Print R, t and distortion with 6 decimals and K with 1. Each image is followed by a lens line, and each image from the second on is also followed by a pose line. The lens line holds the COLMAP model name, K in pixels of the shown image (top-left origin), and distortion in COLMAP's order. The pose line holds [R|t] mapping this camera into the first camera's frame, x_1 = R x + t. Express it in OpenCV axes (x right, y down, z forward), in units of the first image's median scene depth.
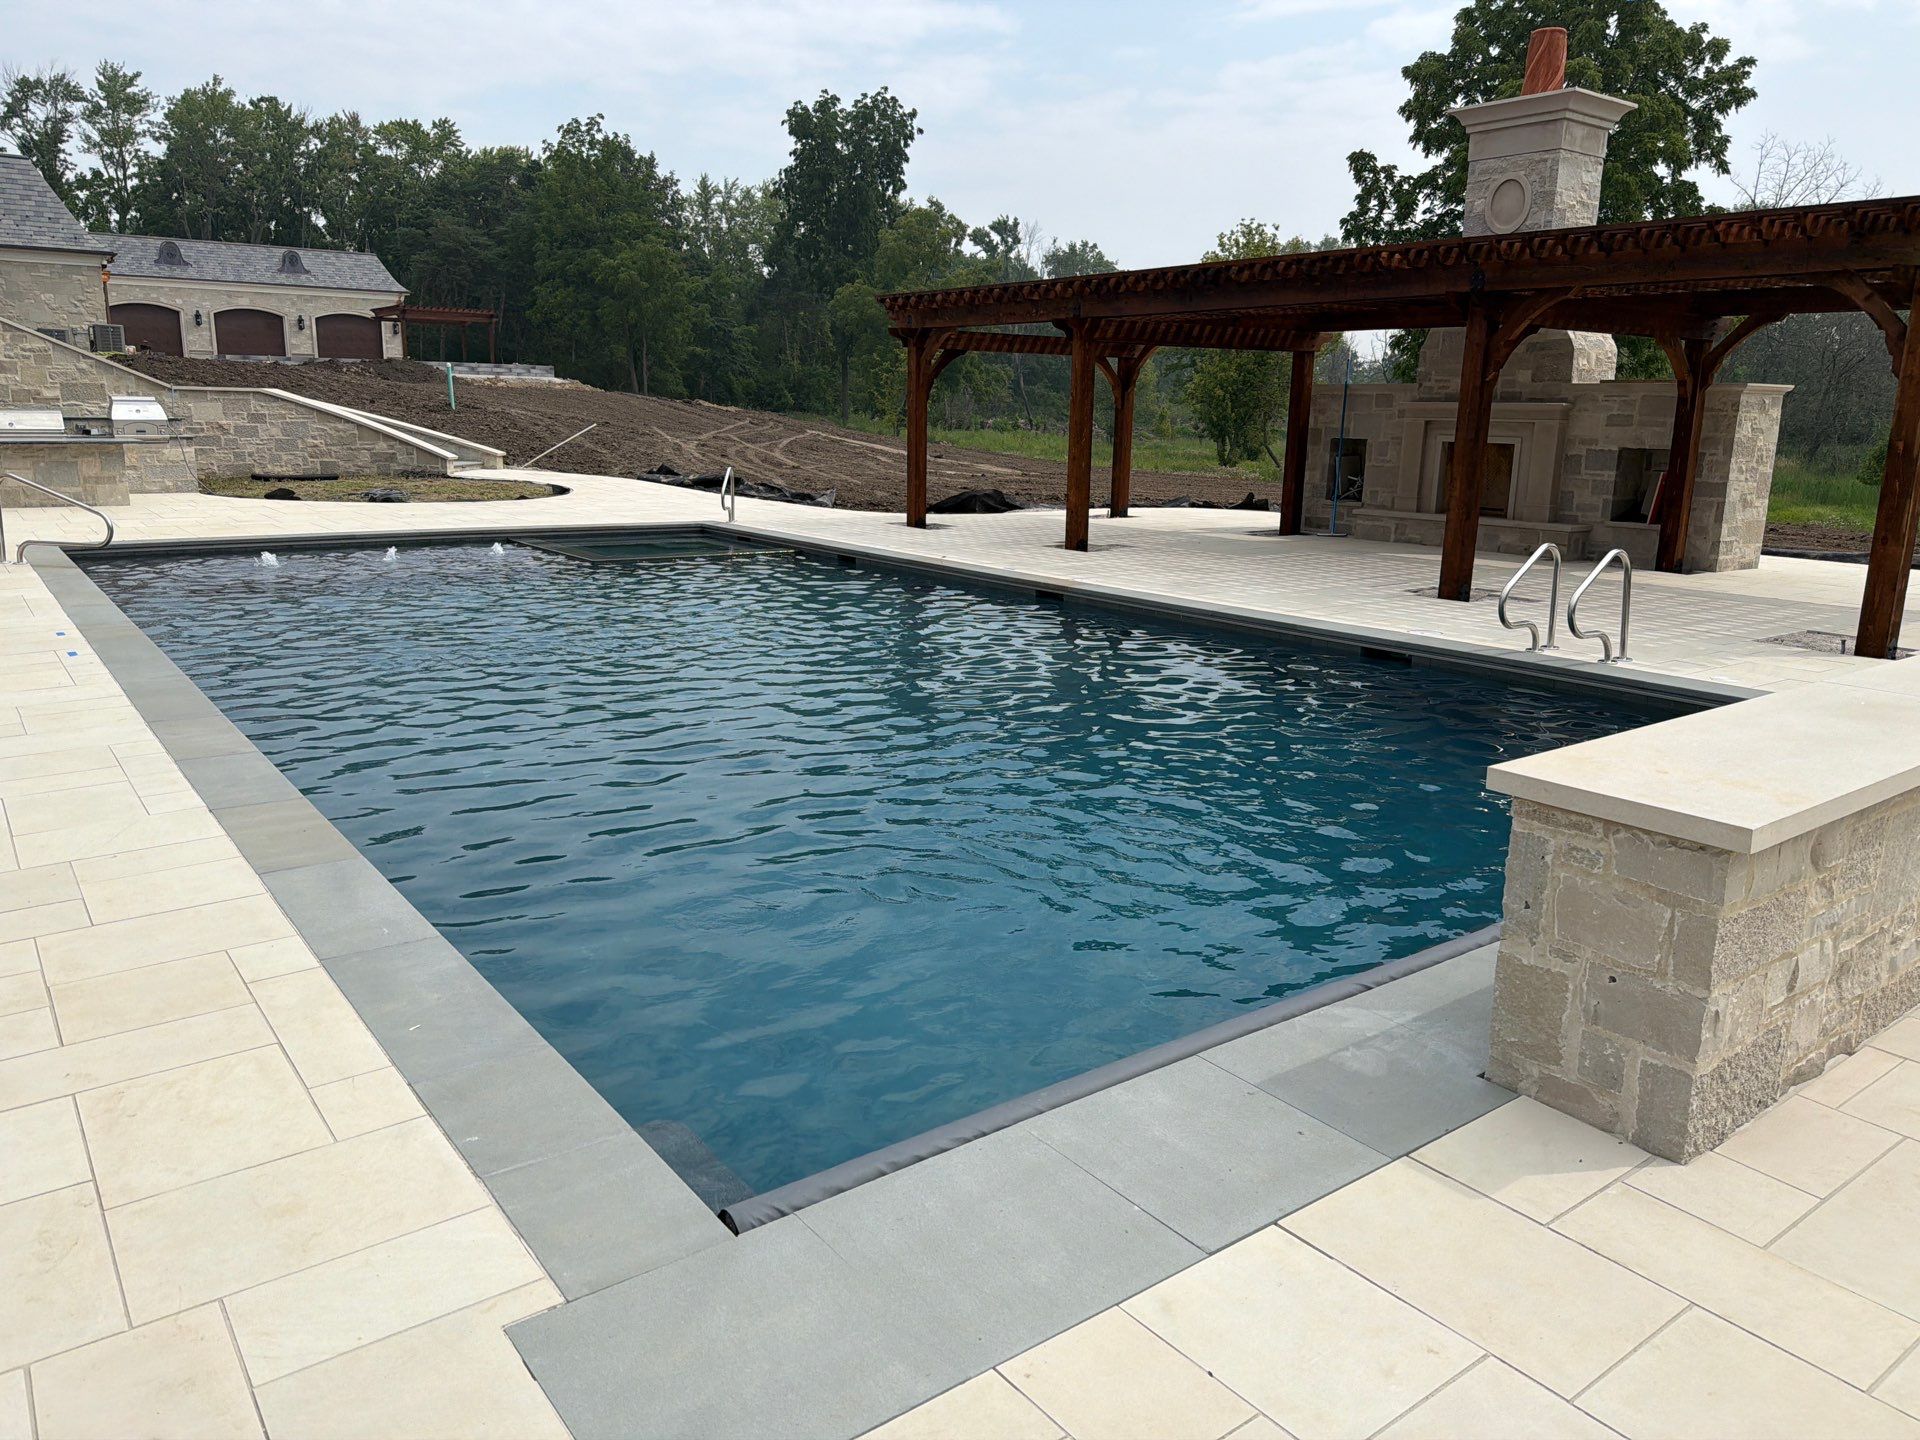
lens RADIAL K [[1345.1, 0, 958.2], [0, 1345.1, 723.2], [0, 0, 1]] dist [0.011301, -0.014384]
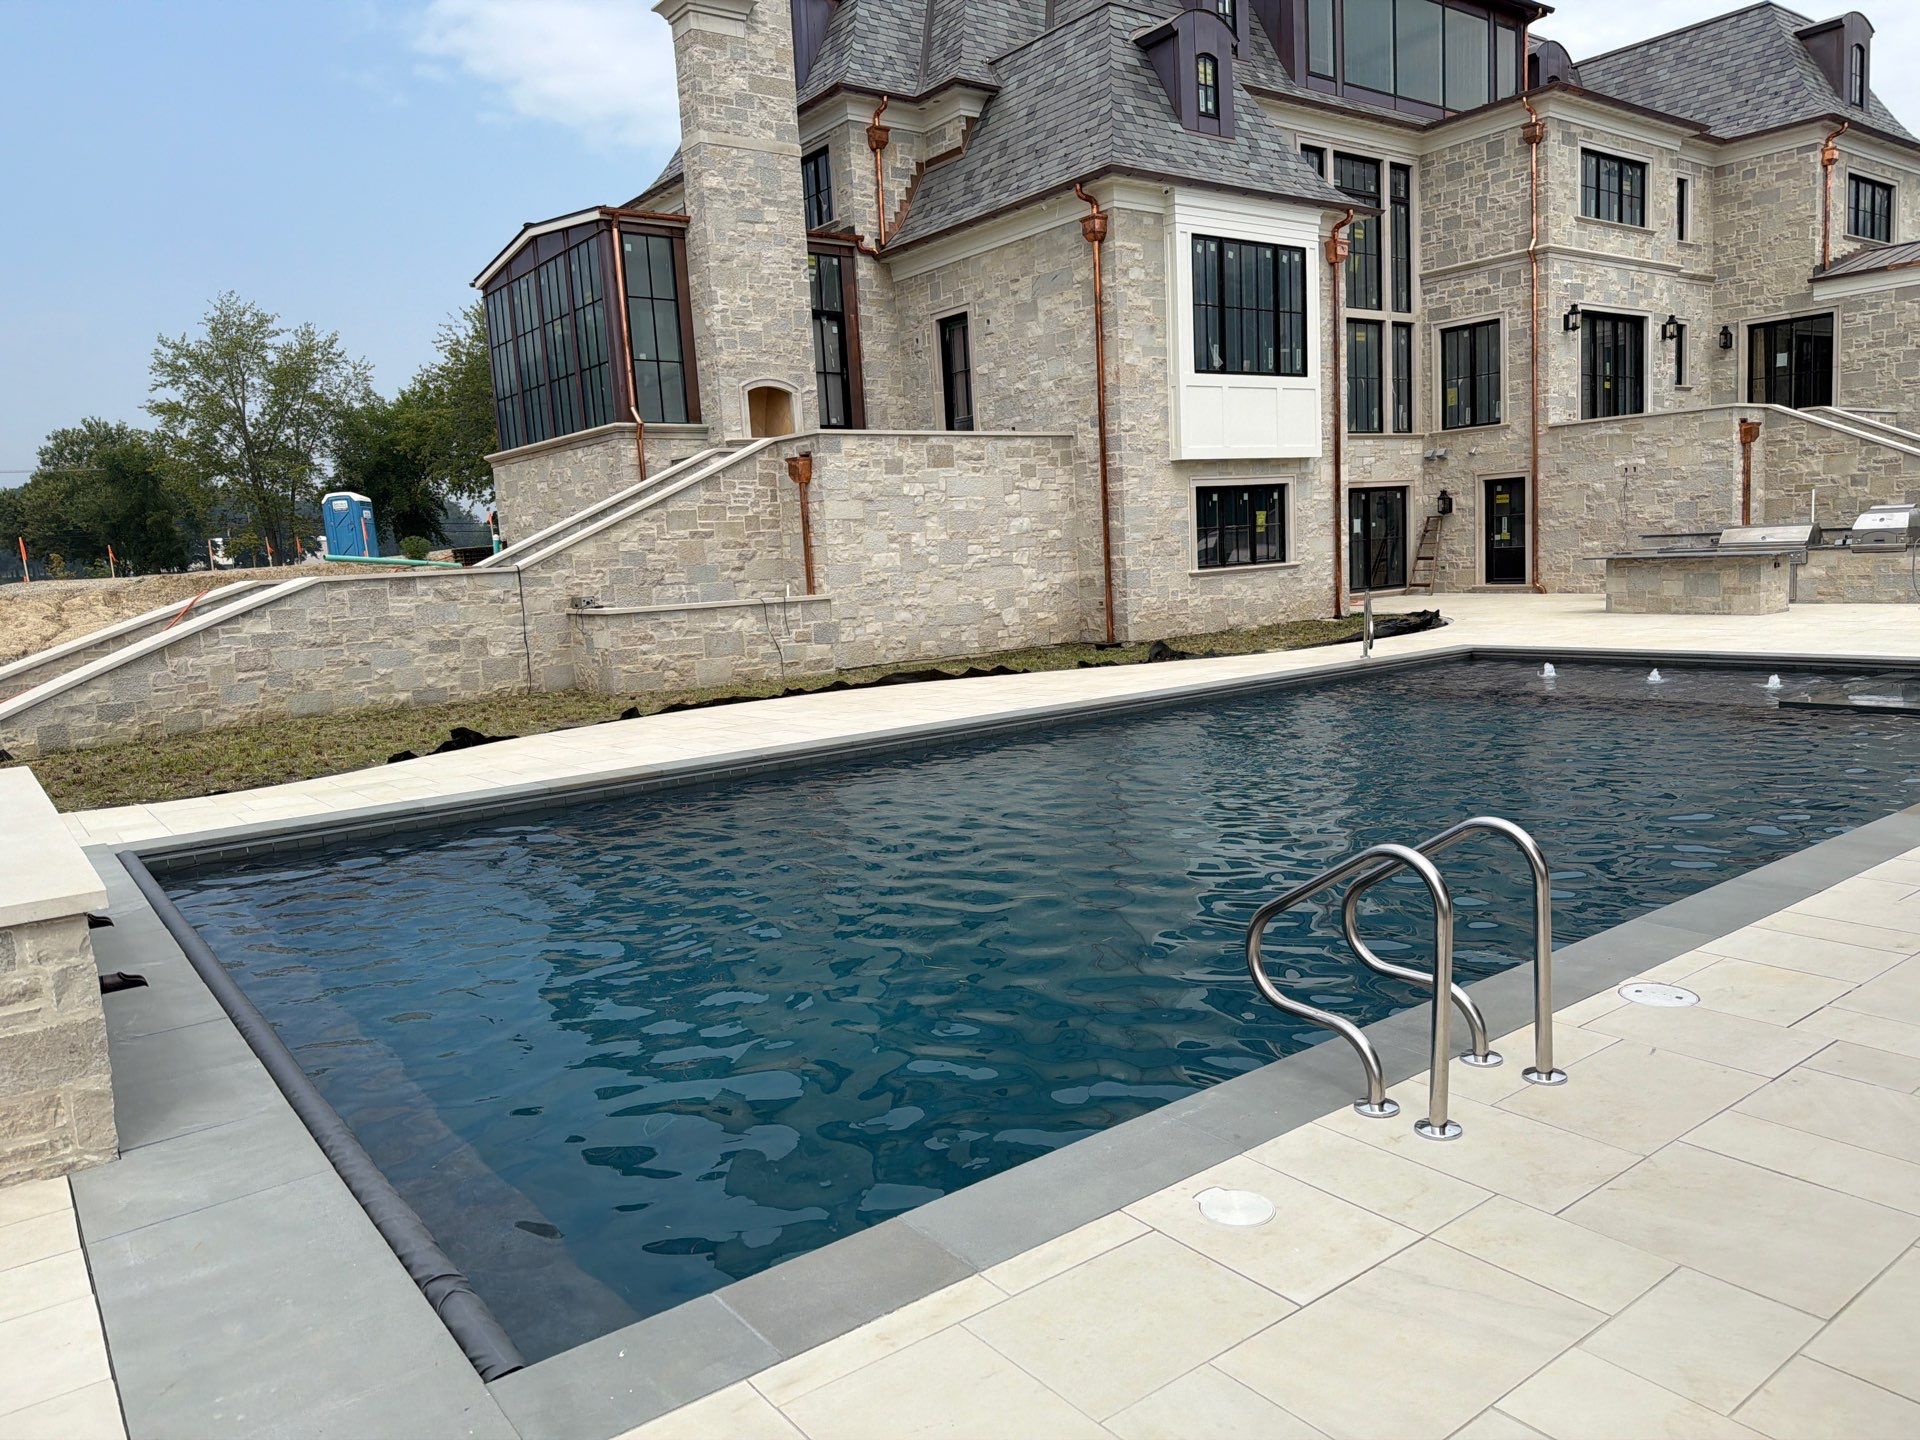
lens RADIAL K [[1349.6, 0, 1015.8], [0, 1349.6, 796.3], [0, 0, 1]] dist [0.031245, -0.035924]
pose [[0.020806, 0.164531, -0.986152, 0.358906], [-0.177870, 0.971240, 0.158290, -0.075321], [0.983834, 0.172113, 0.049472, 0.342735]]
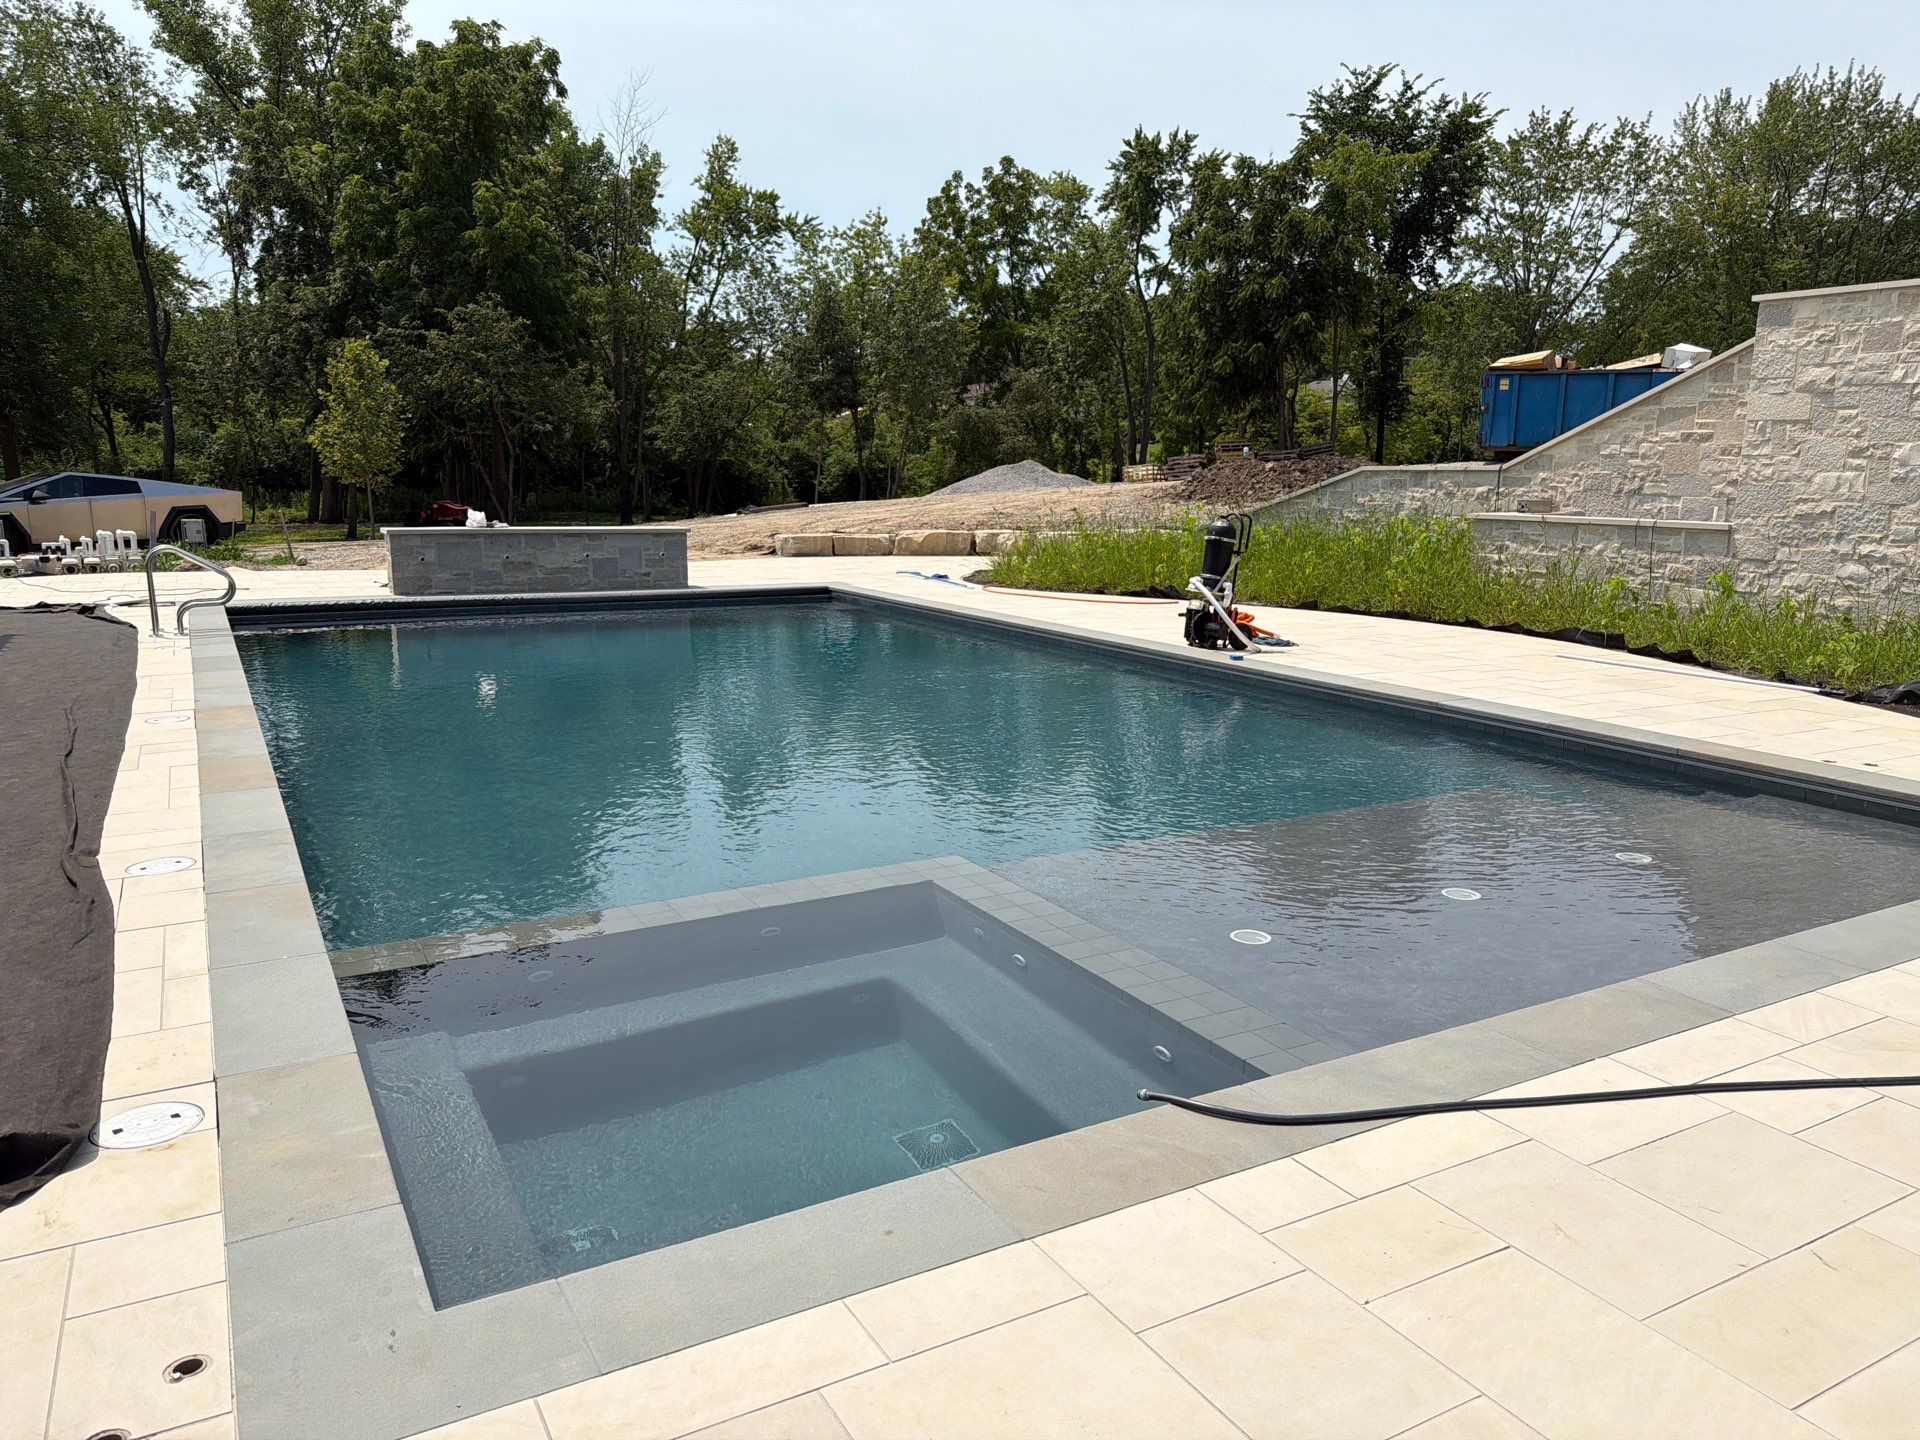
lens RADIAL K [[1342.8, 0, 960.0], [0, 1342.8, 720.0], [0, 0, 1]] dist [0.074290, -0.135047]
pose [[-0.990647, -0.050050, 0.126942, -0.184665], [0.004763, 0.917050, 0.398743, -0.198821], [-0.136369, 0.395618, -0.908234, 0.848312]]
